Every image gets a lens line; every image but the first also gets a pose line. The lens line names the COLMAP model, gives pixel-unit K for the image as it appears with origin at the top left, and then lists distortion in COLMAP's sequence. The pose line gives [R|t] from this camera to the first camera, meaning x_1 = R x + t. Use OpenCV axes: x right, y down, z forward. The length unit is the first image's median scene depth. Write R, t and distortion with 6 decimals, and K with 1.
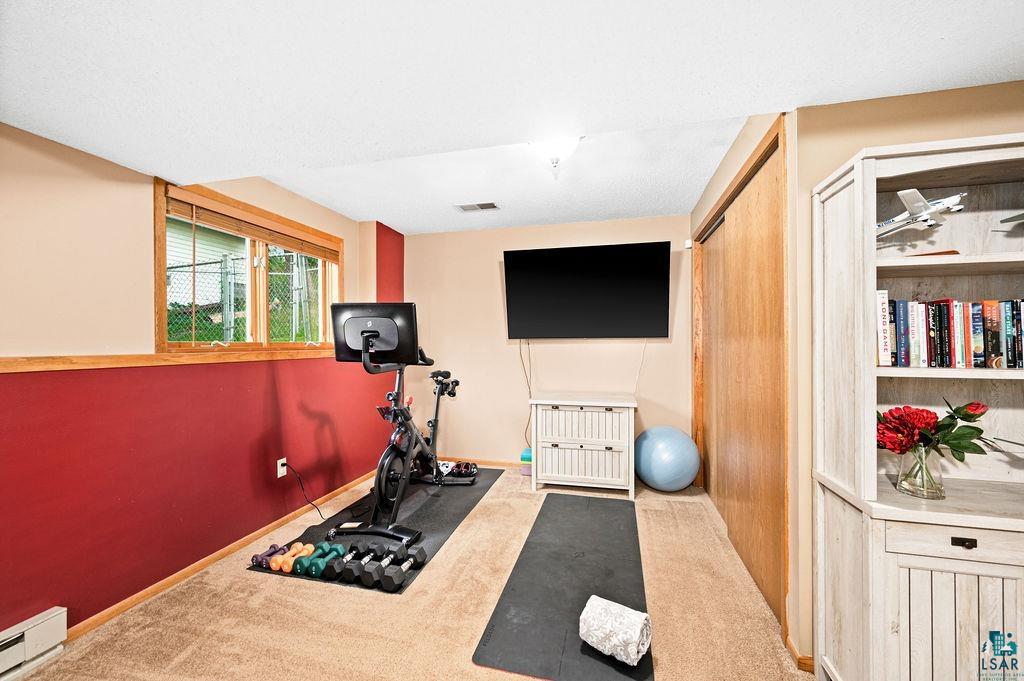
lens RADIAL K [[404.1, 0, 512.0], [0, 404.1, 340.5], [0, 0, 1]] dist [0.000227, 0.000026]
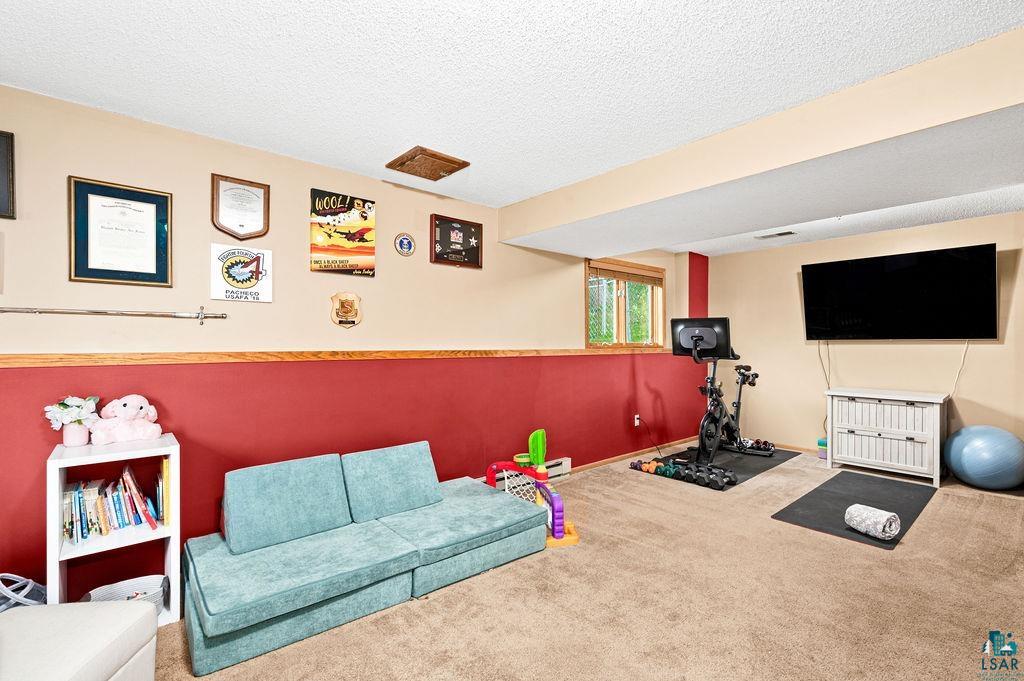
lens RADIAL K [[459.5, 0, 512.1], [0, 459.5, 345.1], [0, 0, 1]] dist [-0.003484, -0.000166]
pose [[0.821172, 0.005042, -0.570658, 0.066349], [0.001800, 0.999933, 0.011425, -0.008578], [0.570677, -0.010409, 0.821108, -0.755506]]
